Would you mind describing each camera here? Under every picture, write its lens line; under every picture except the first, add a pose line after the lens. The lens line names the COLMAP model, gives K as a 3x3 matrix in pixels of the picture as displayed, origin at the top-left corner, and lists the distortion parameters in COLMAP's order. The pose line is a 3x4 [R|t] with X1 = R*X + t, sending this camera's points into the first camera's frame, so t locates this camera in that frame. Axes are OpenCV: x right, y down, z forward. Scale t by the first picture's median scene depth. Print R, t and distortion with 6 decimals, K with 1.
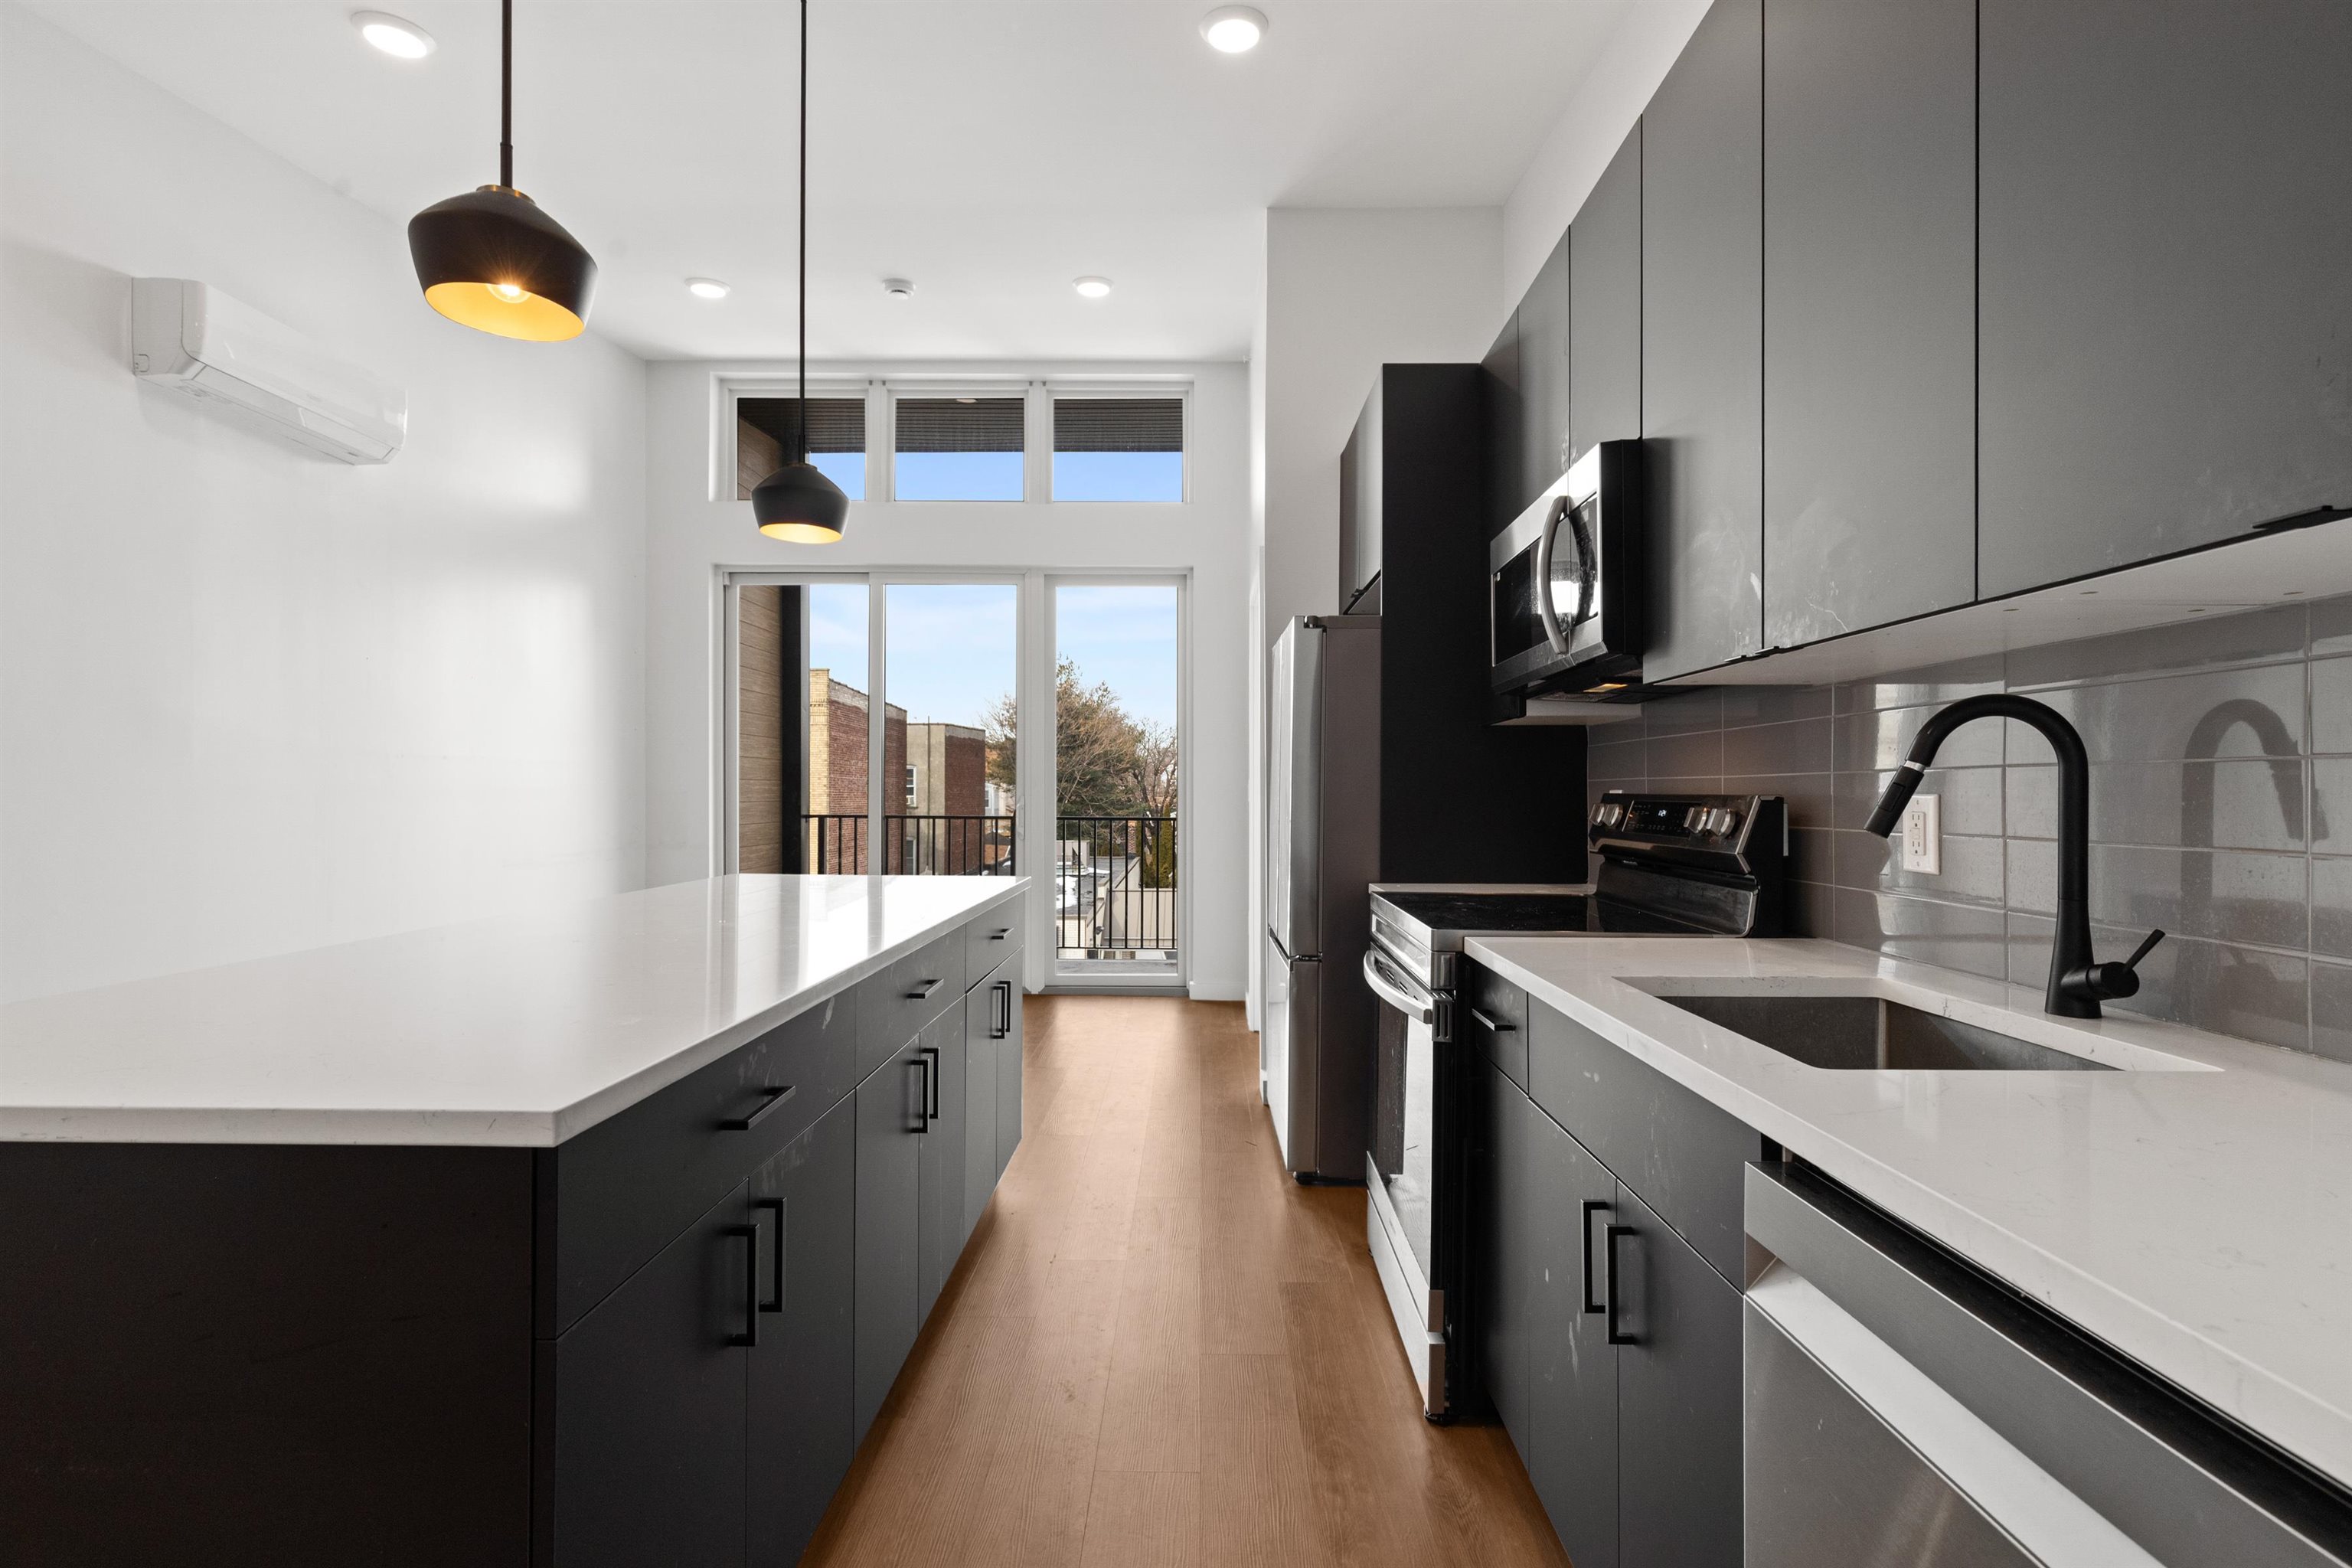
lens RADIAL K [[1069.0, 0, 1173.3], [0, 1069.0, 790.4], [0, 0, 1]] dist [0.000992, 0.000075]
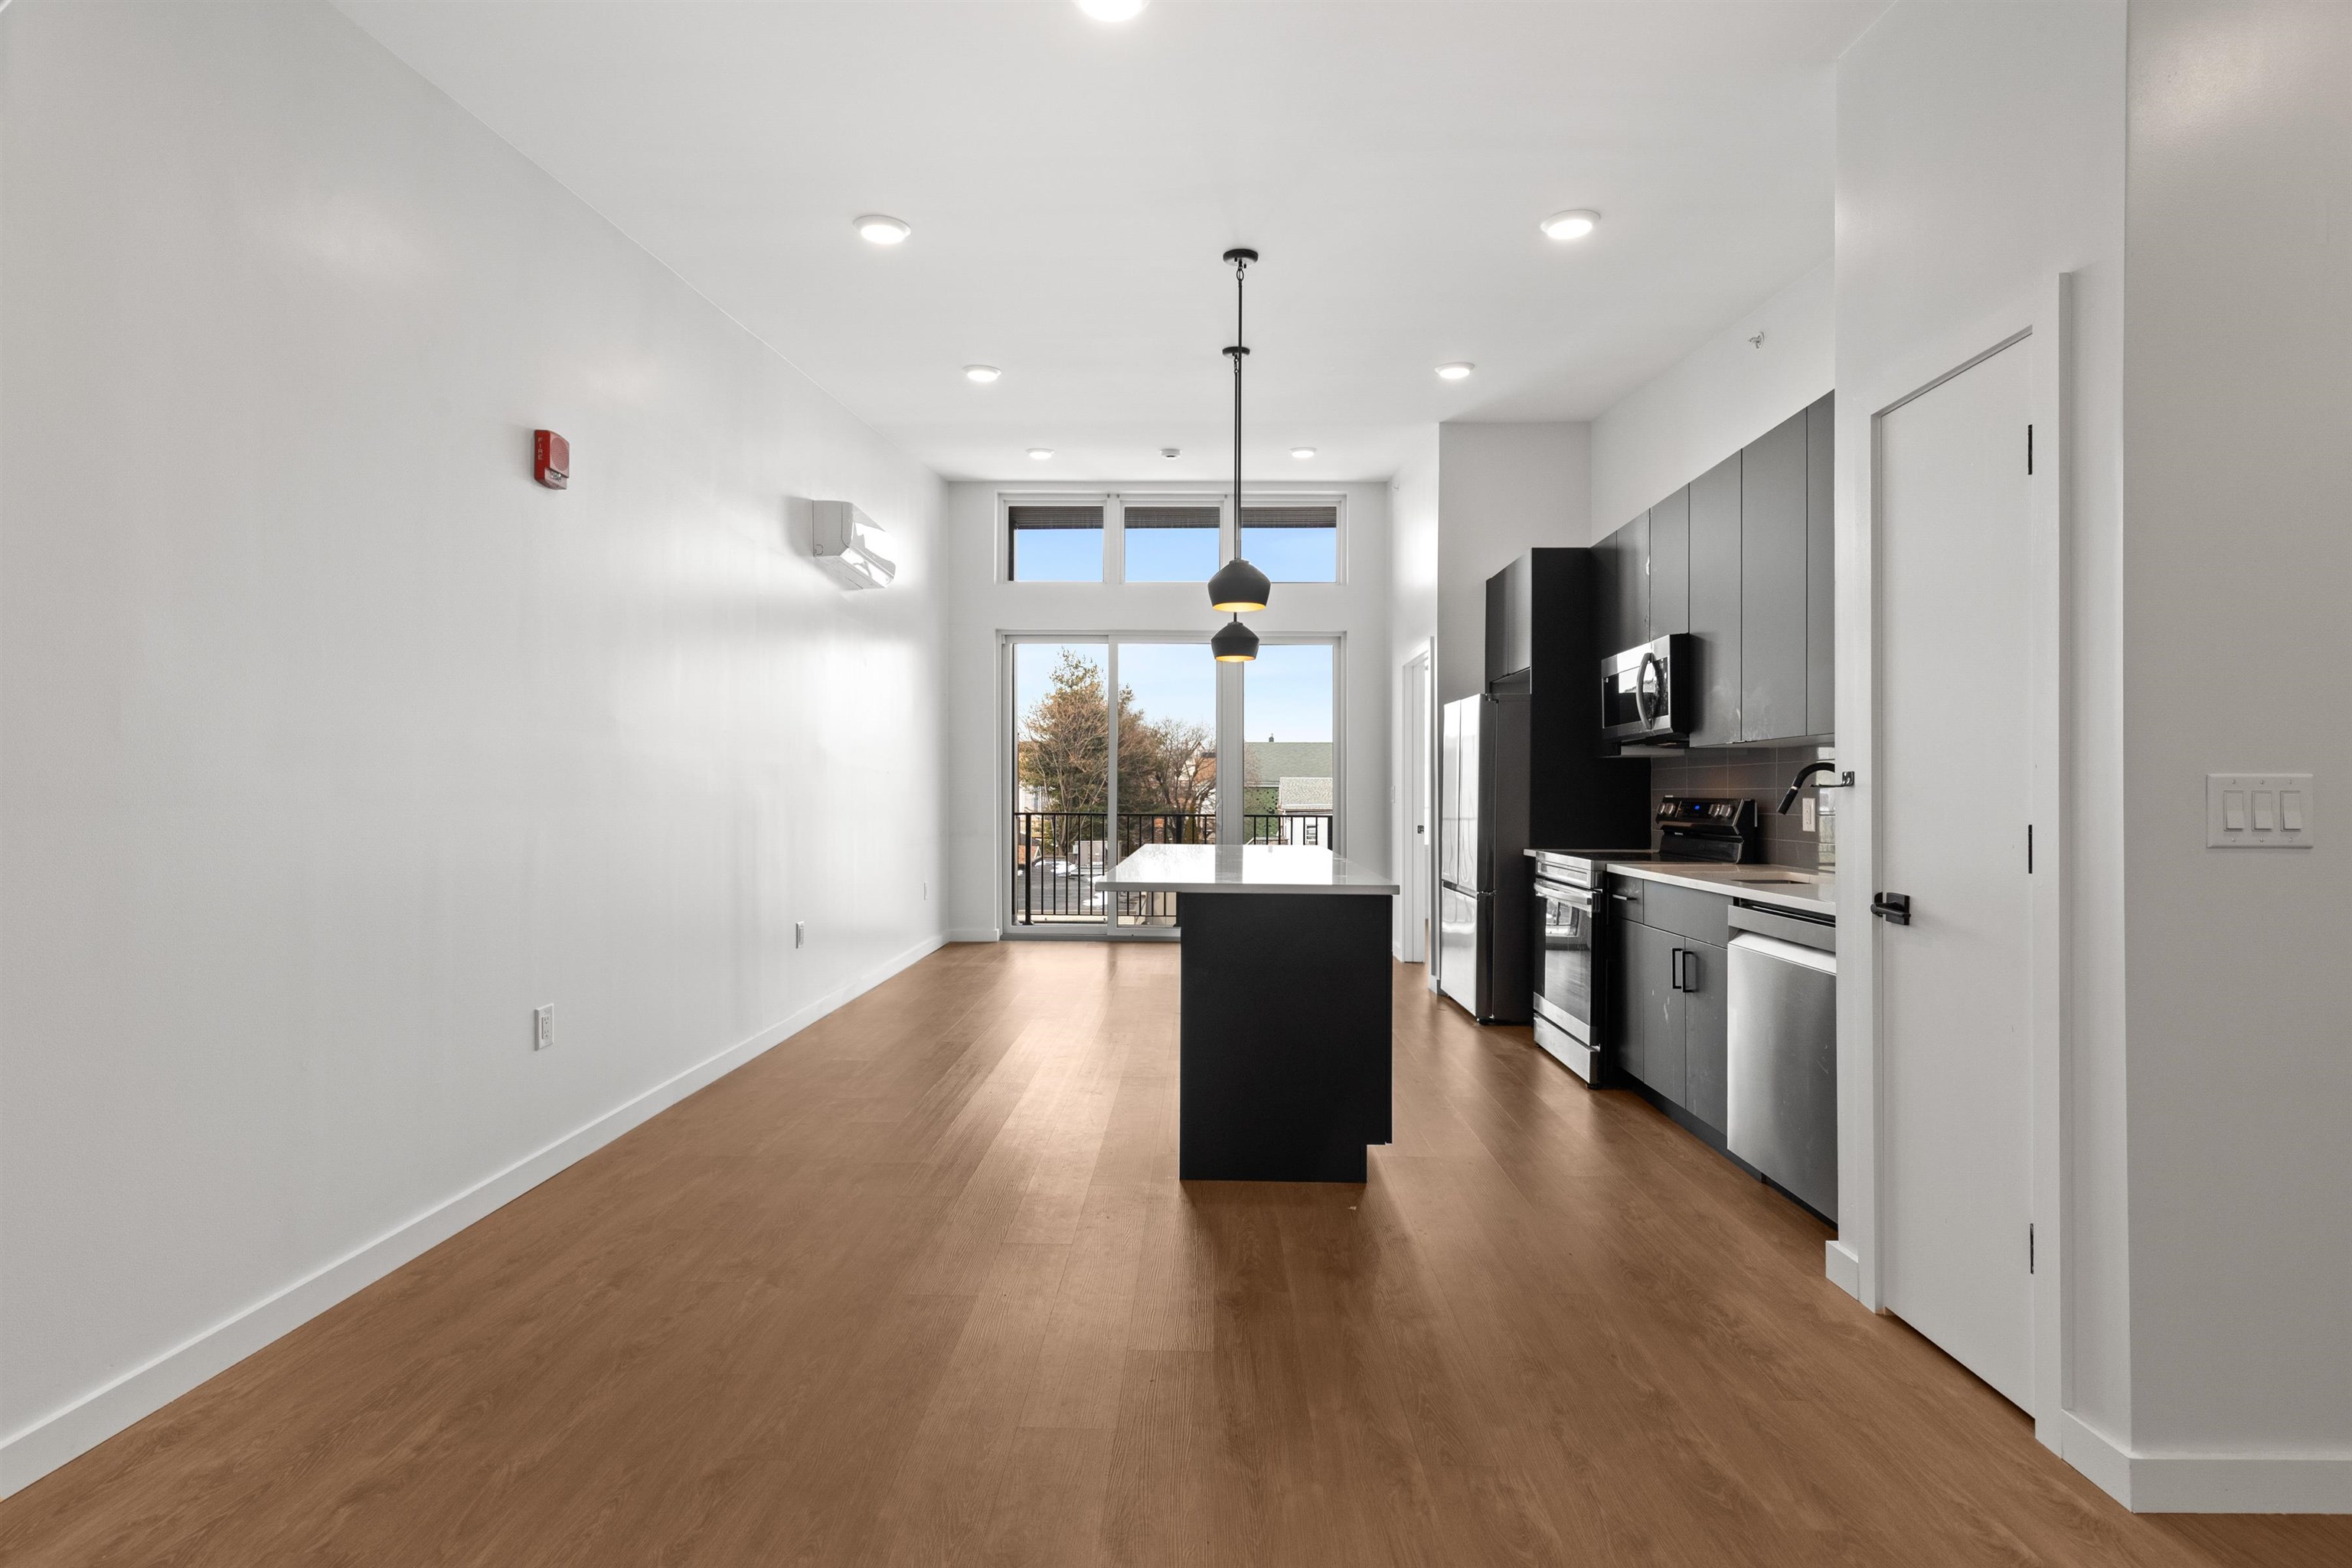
lens RADIAL K [[1069.0, 0, 1173.3], [0, 1069.0, 790.4], [0, 0, 1]] dist [0.000992, 0.000075]
pose [[0.999909, 0.001198, -0.013440, -0.468495], [-0.001215, 0.999998, -0.001273, -0.006299], [0.013439, 0.001290, 0.999909, -0.957163]]
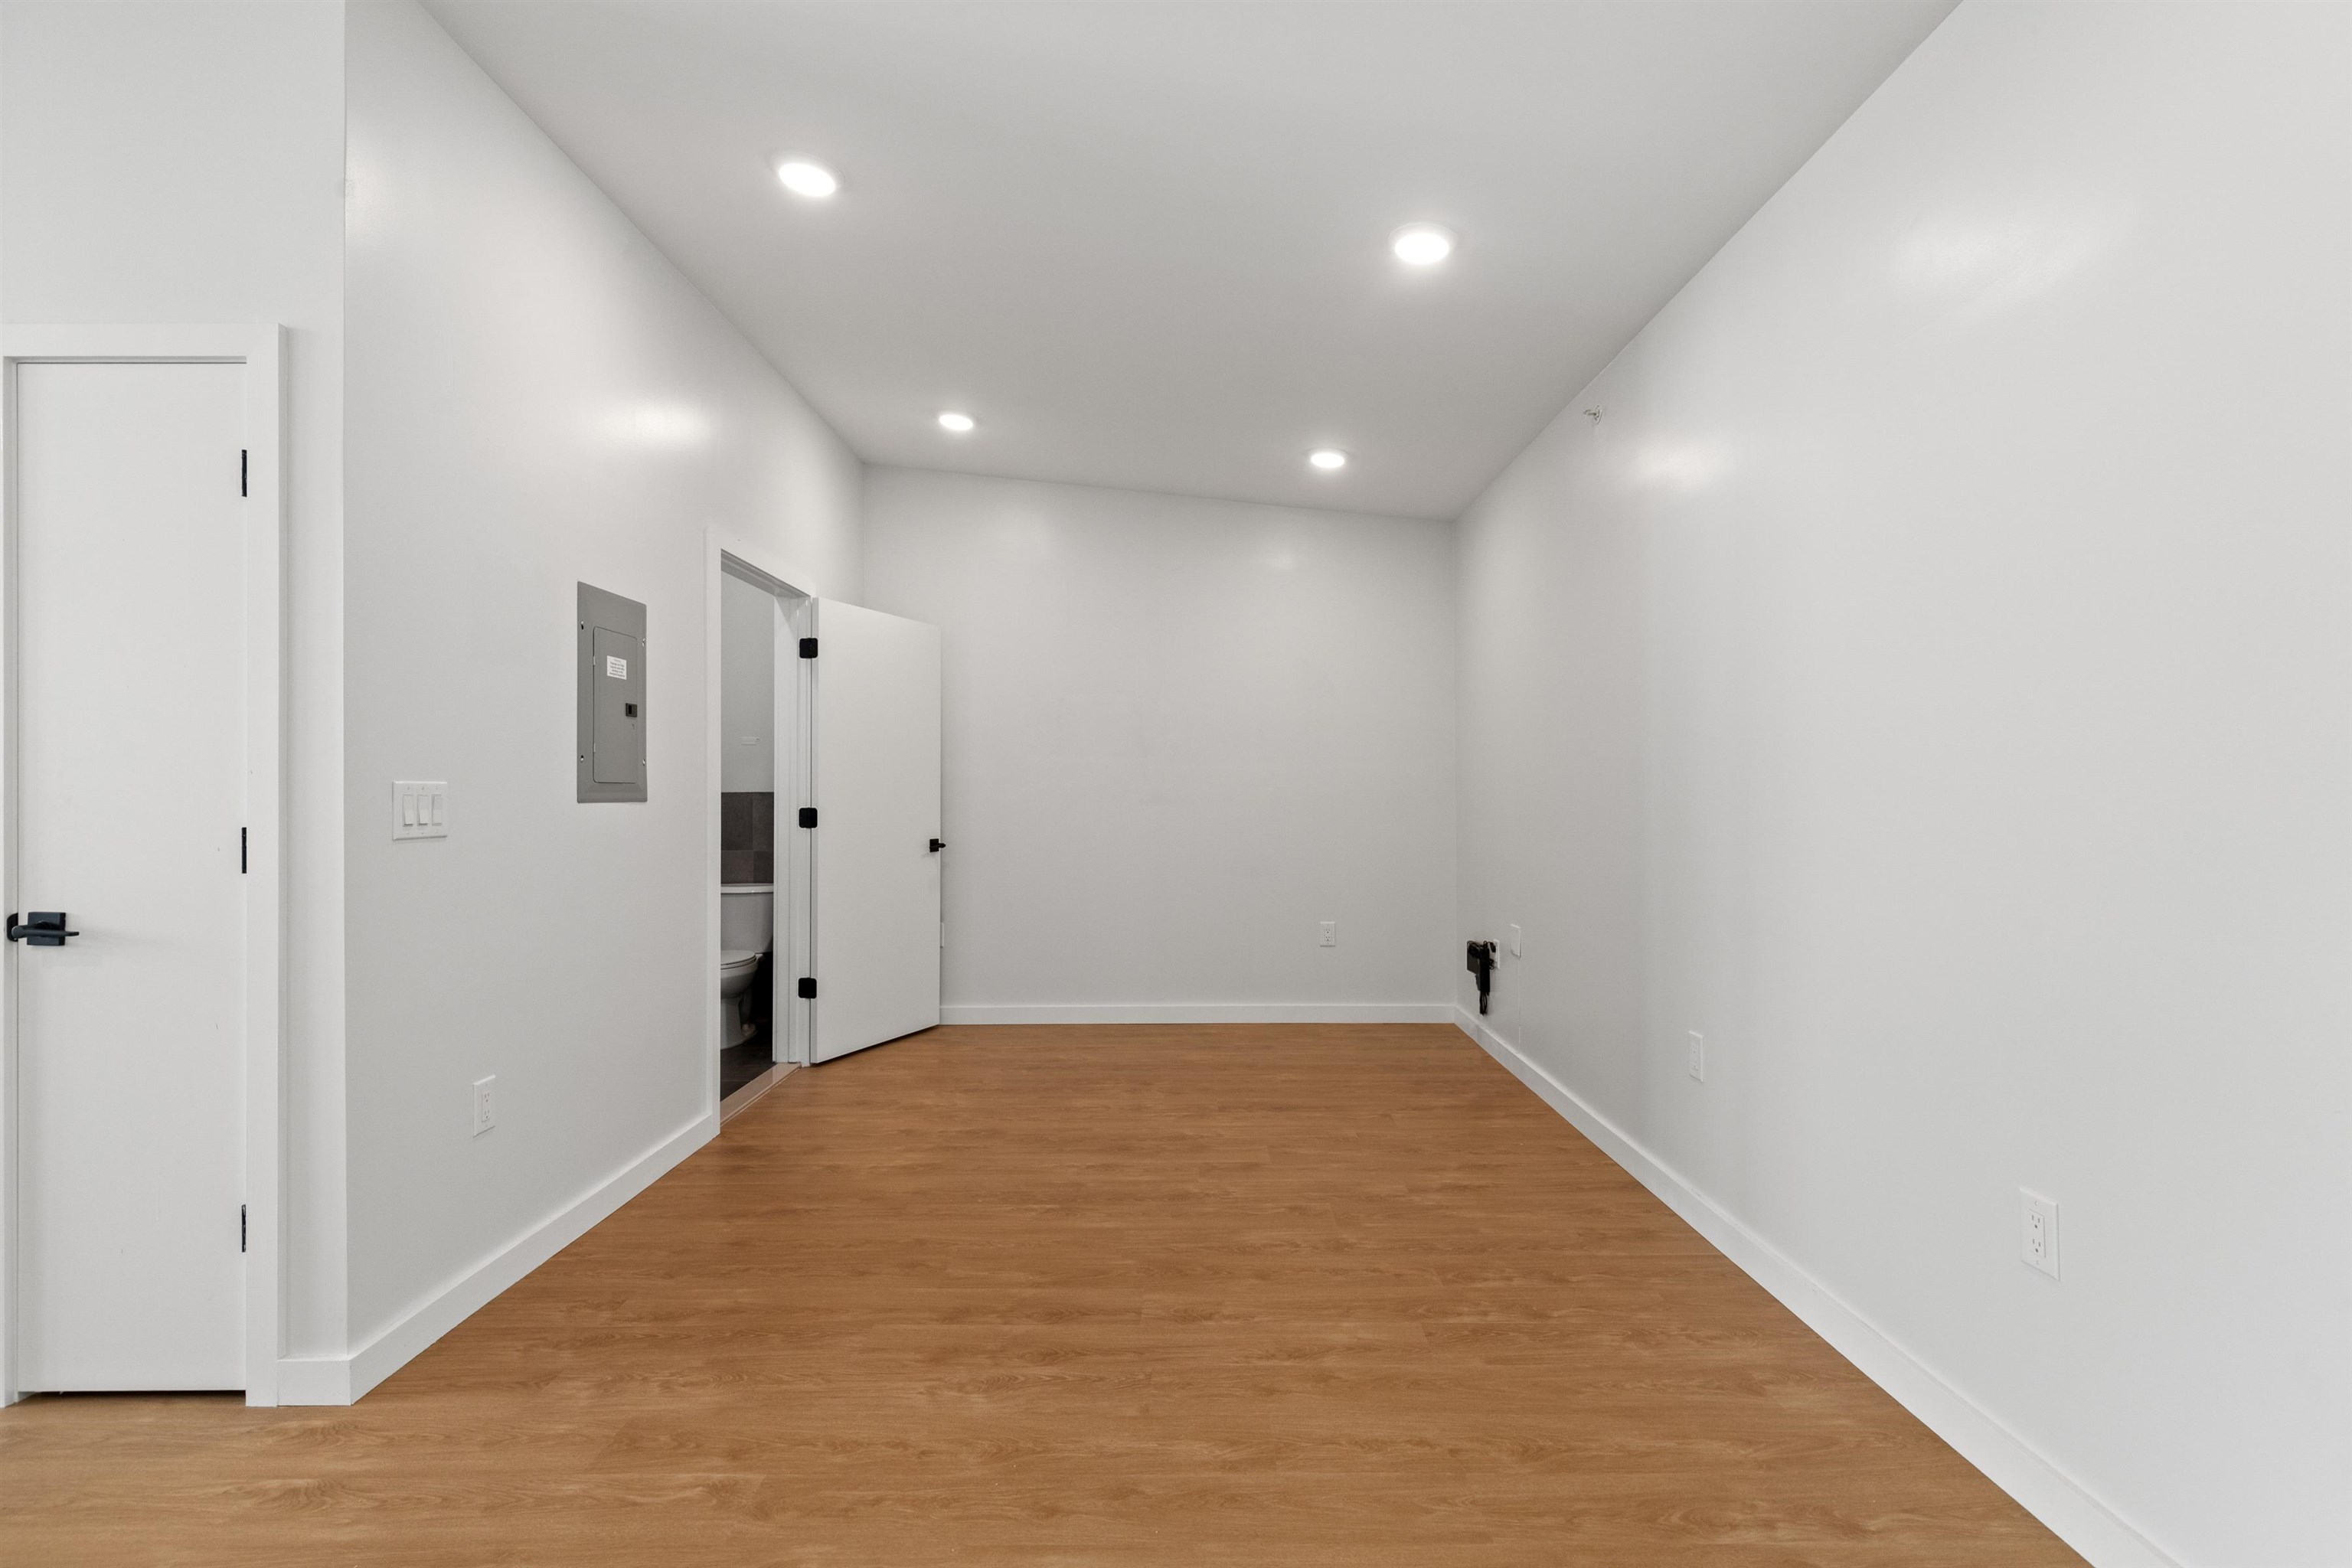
lens RADIAL K [[1110.9, 0, 1185.2], [0, 1110.9, 784.2], [0, 0, 1]] dist [-0.001336, -0.000214]
pose [[-0.016627, 0.007085, 0.999837, -0.735244], [0.003176, 0.999970, -0.007033, -0.007939], [-0.999857, 0.003058, -0.016649, -0.876717]]
